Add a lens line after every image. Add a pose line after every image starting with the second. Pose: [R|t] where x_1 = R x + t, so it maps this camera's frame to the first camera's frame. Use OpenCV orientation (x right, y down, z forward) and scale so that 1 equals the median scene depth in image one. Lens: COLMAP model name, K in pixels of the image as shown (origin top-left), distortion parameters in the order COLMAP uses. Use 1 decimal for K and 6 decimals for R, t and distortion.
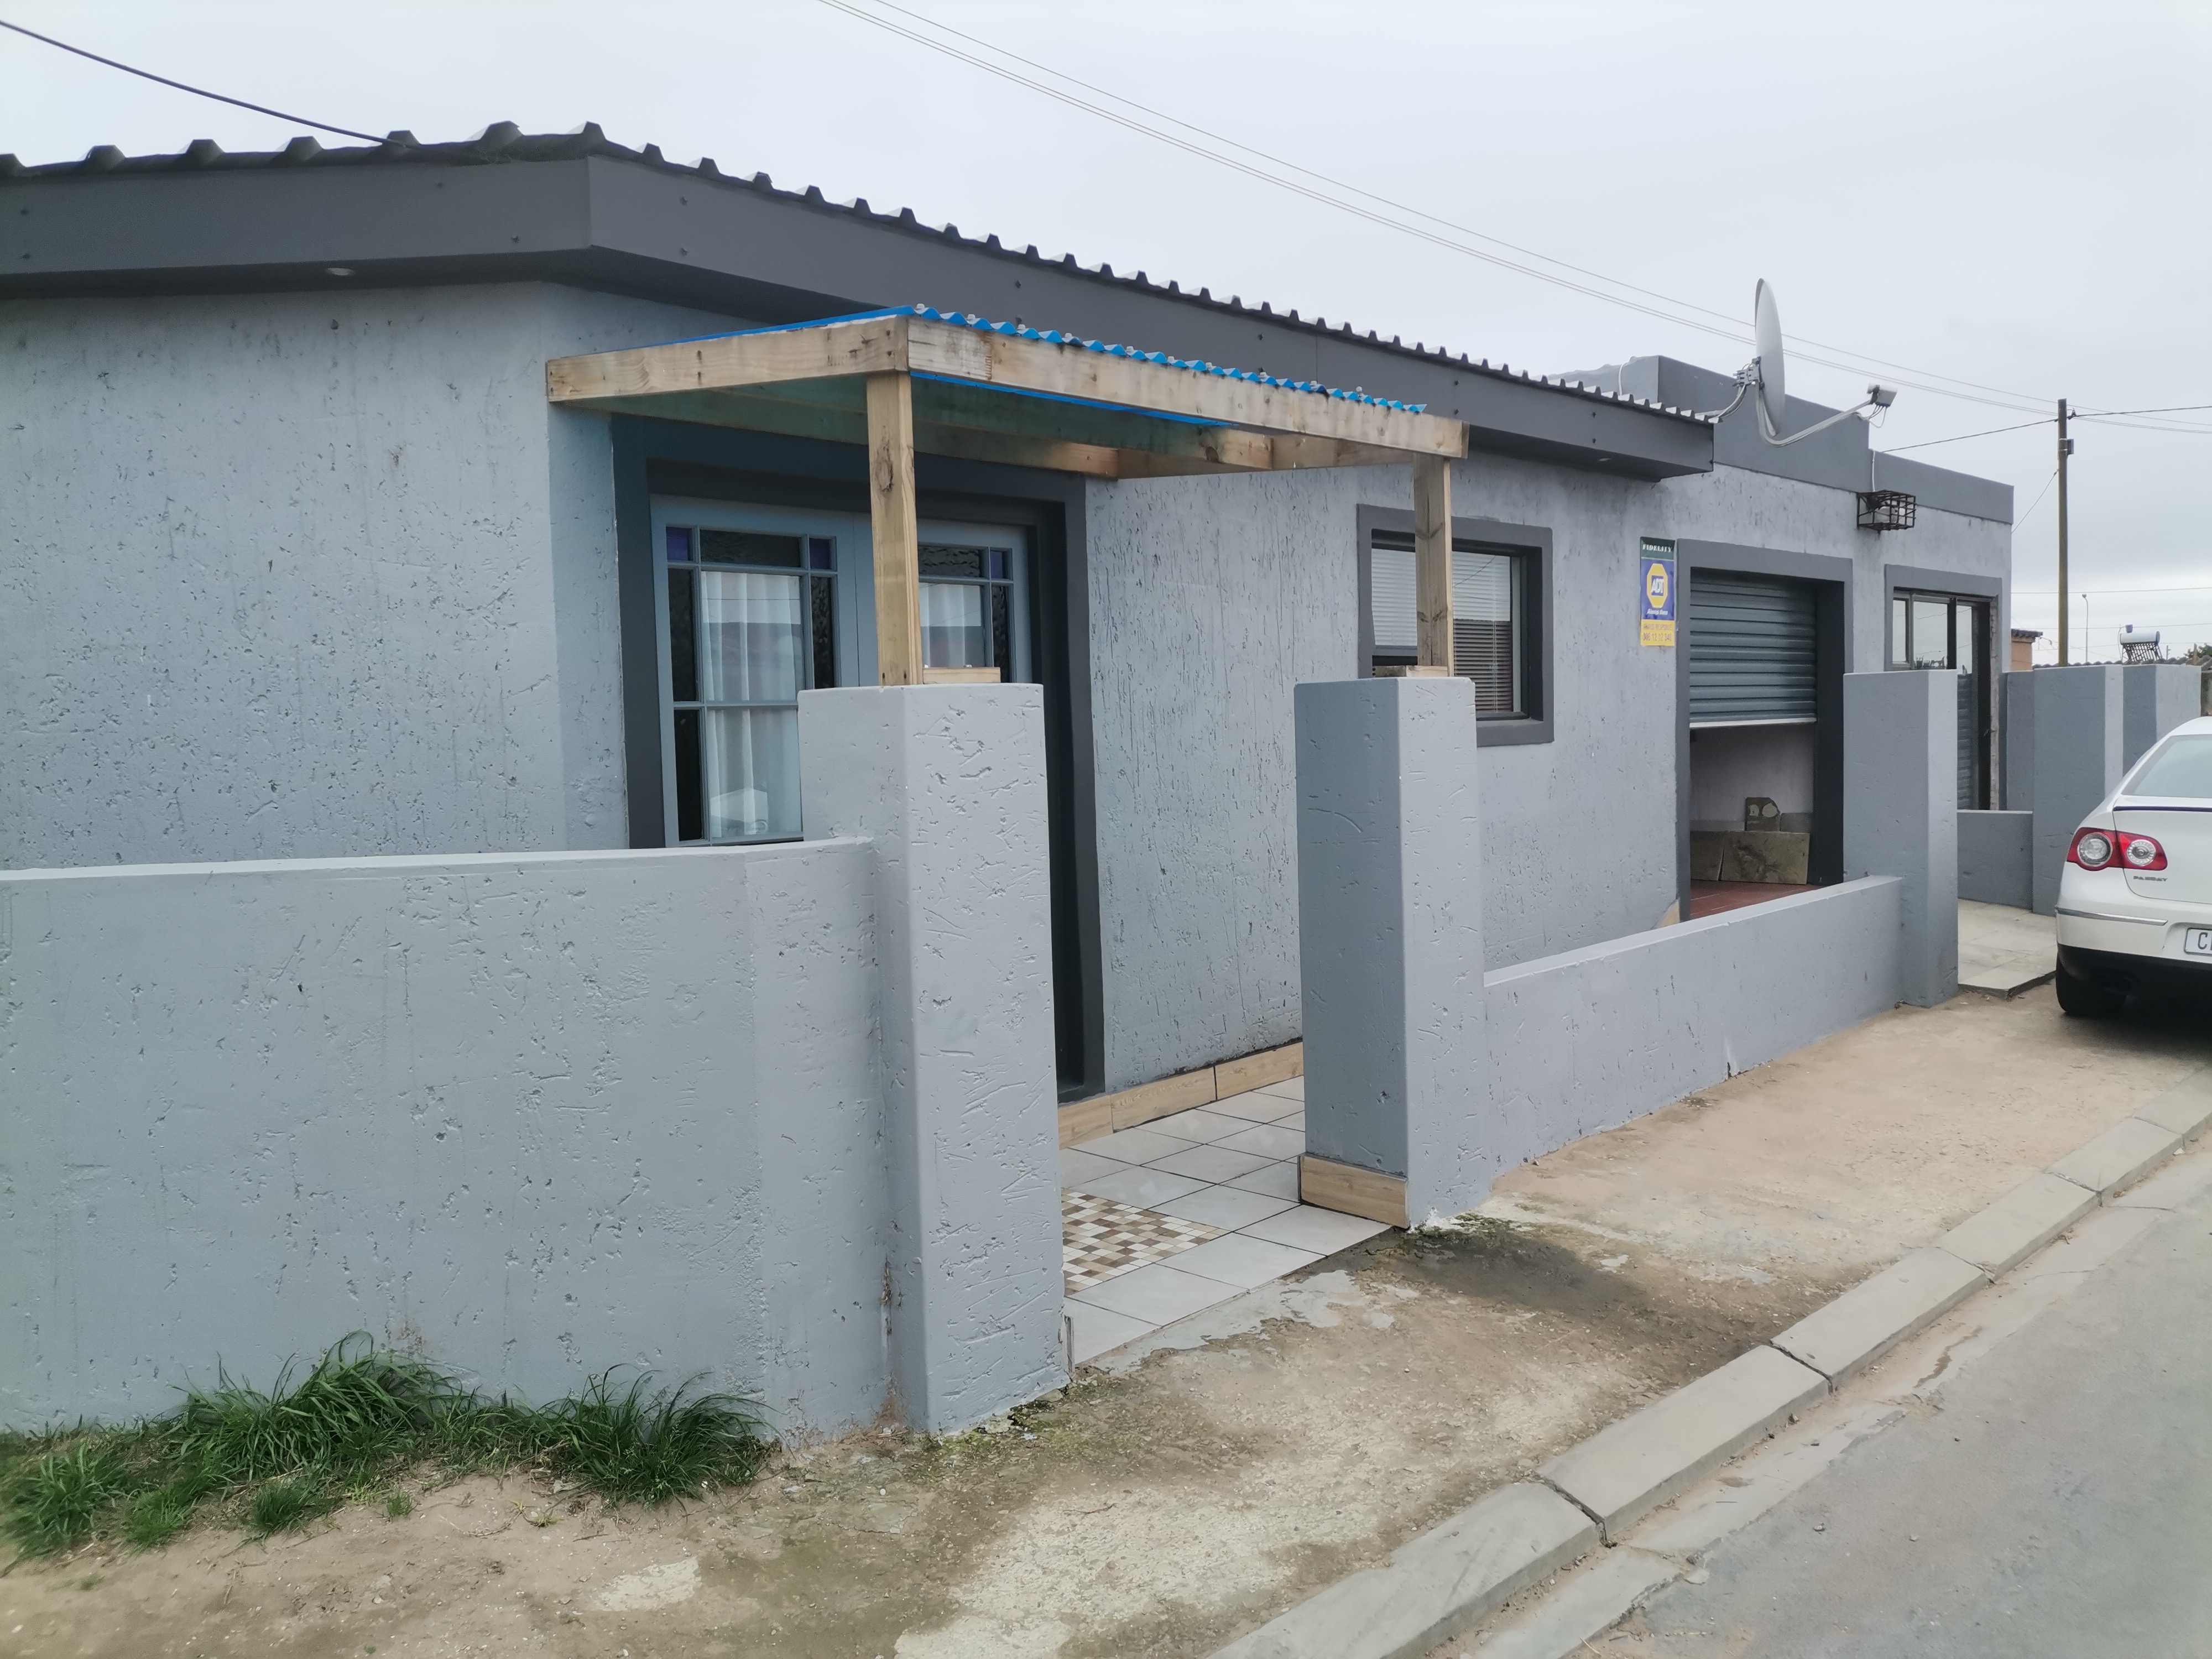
lens RADIAL K [[1680.4, 0, 1091.0], [0, 1680.4, 816.5], [0, 0, 1]] dist [0.023269, 0.003729]
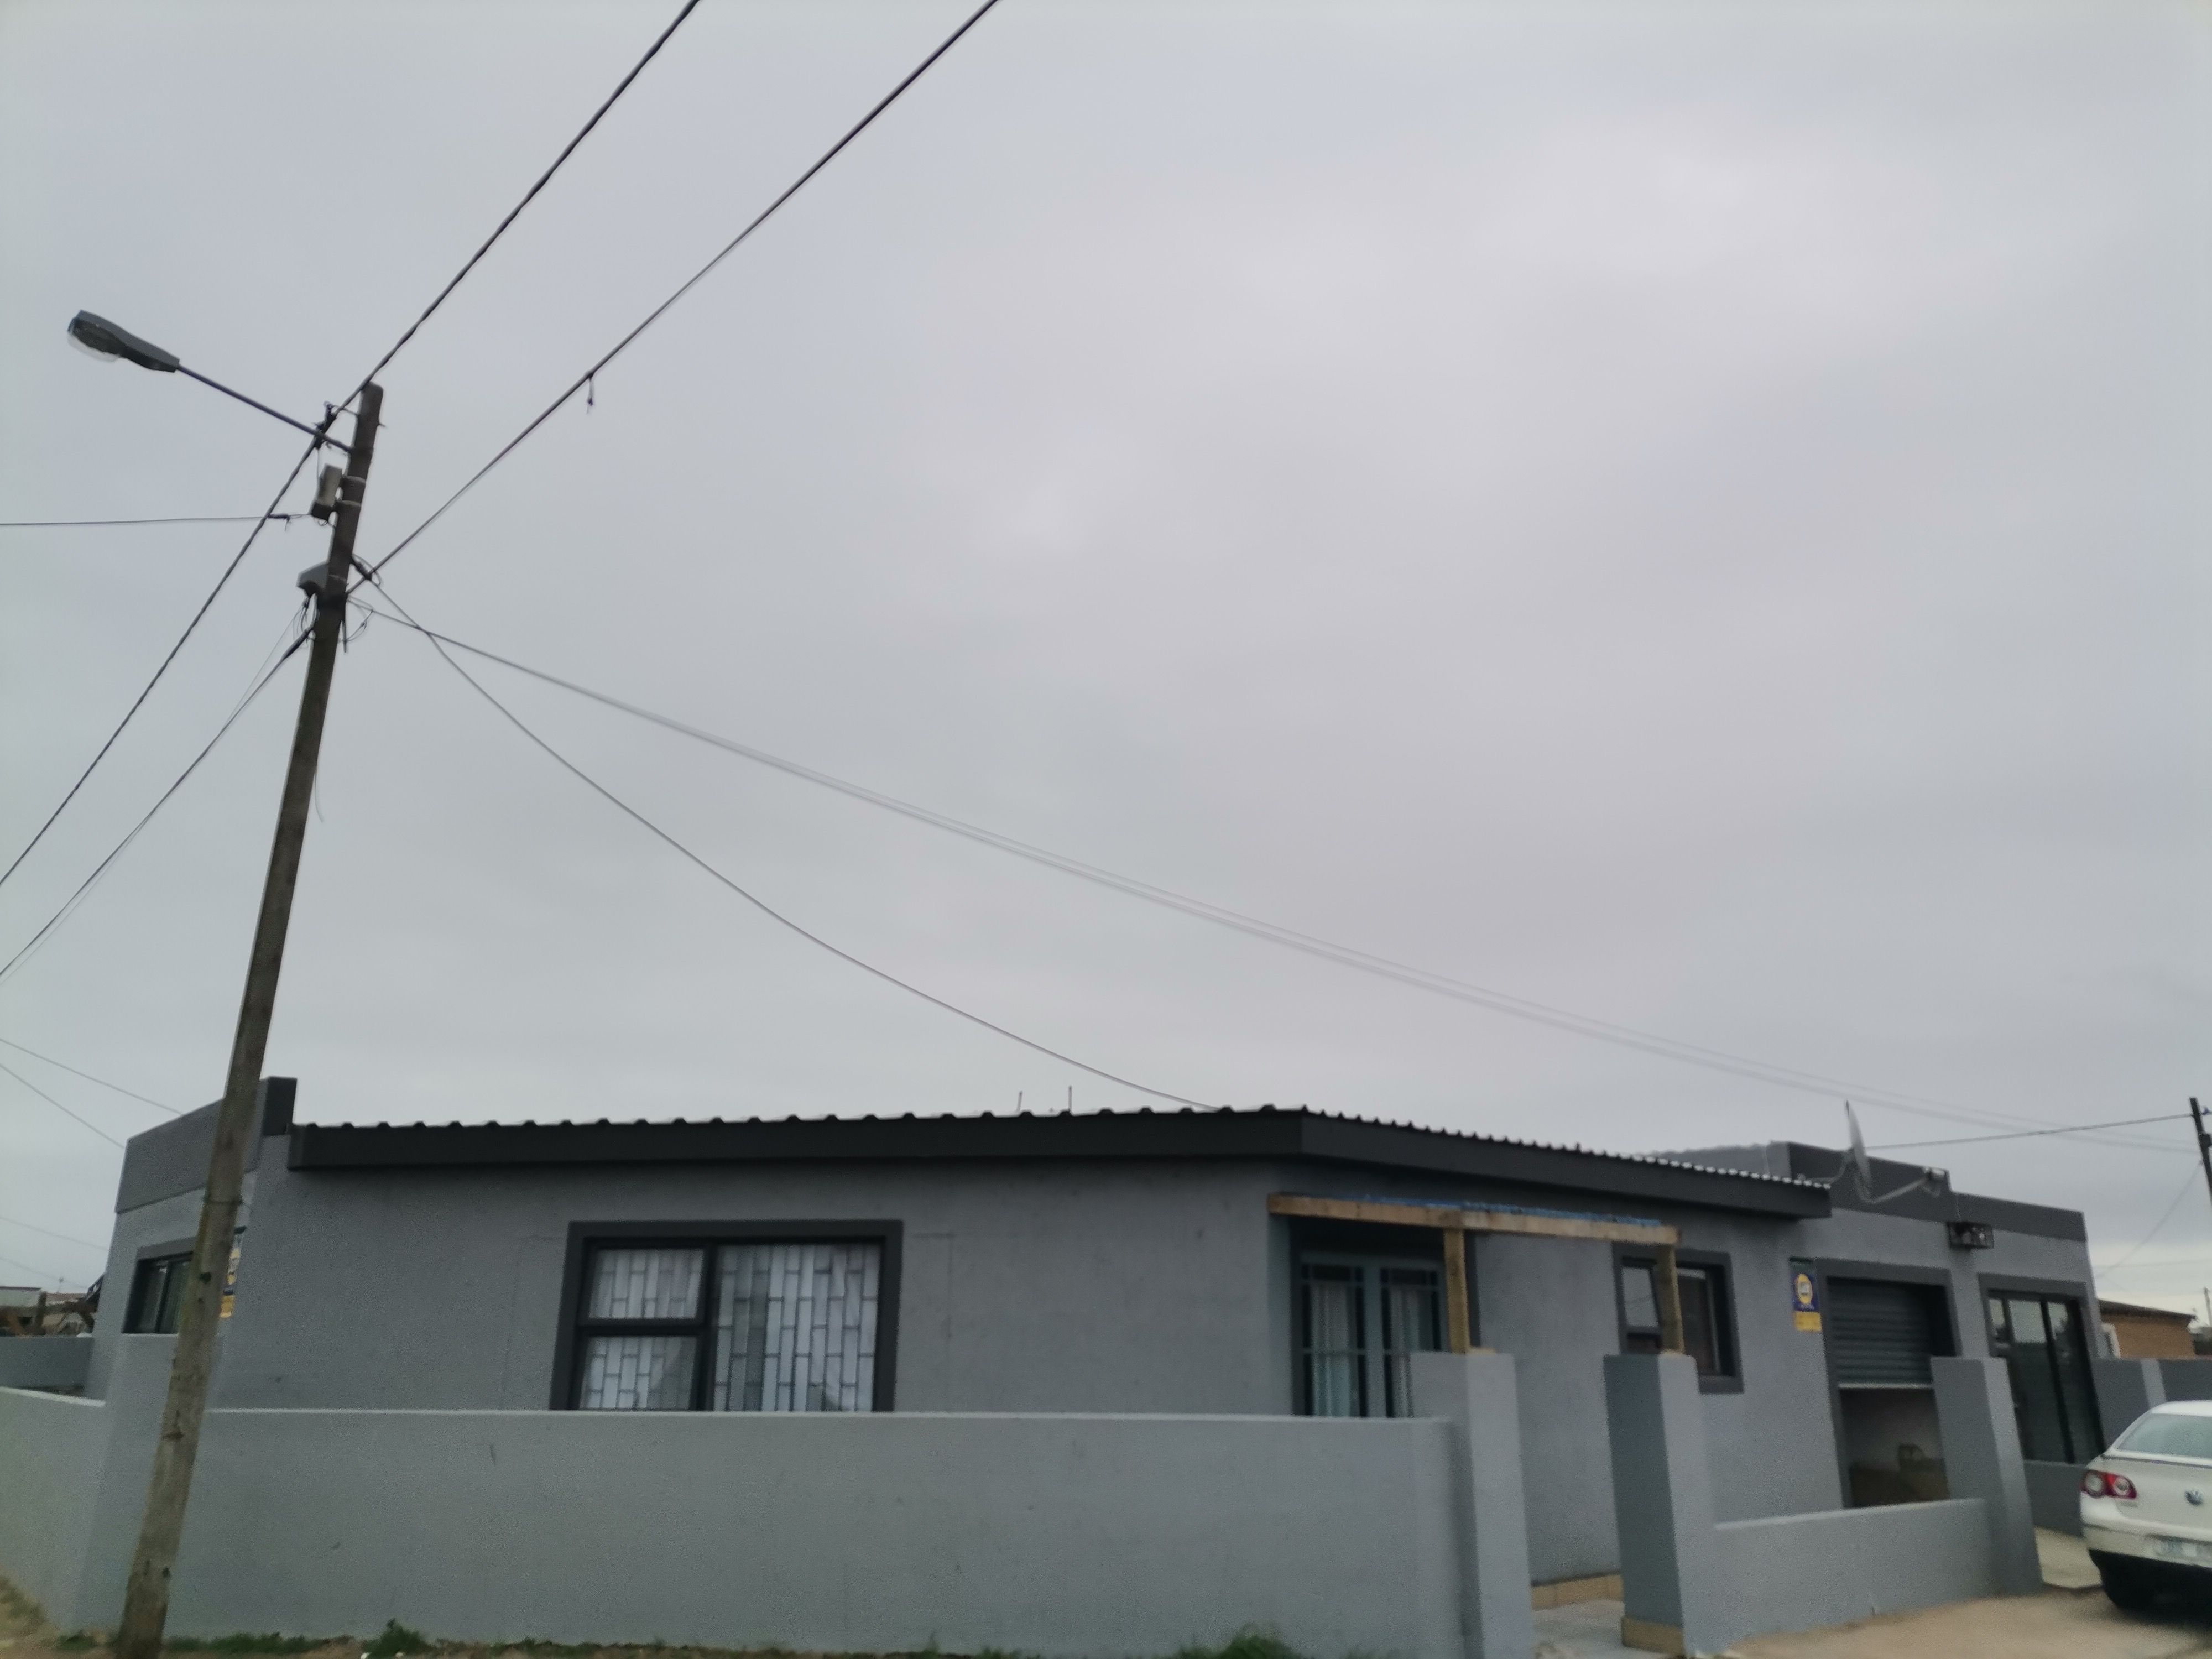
lens RADIAL K [[1665.8, 0, 1079.2], [0, 1665.8, 800.1], [0, 0, 1]] dist [0.032768, -0.004191]
pose [[0.994222, 0.011892, -0.106687, -0.222588], [-0.049373, 0.933144, -0.356096, 0.035363], [0.095320, 0.359305, 0.928339, -0.878414]]
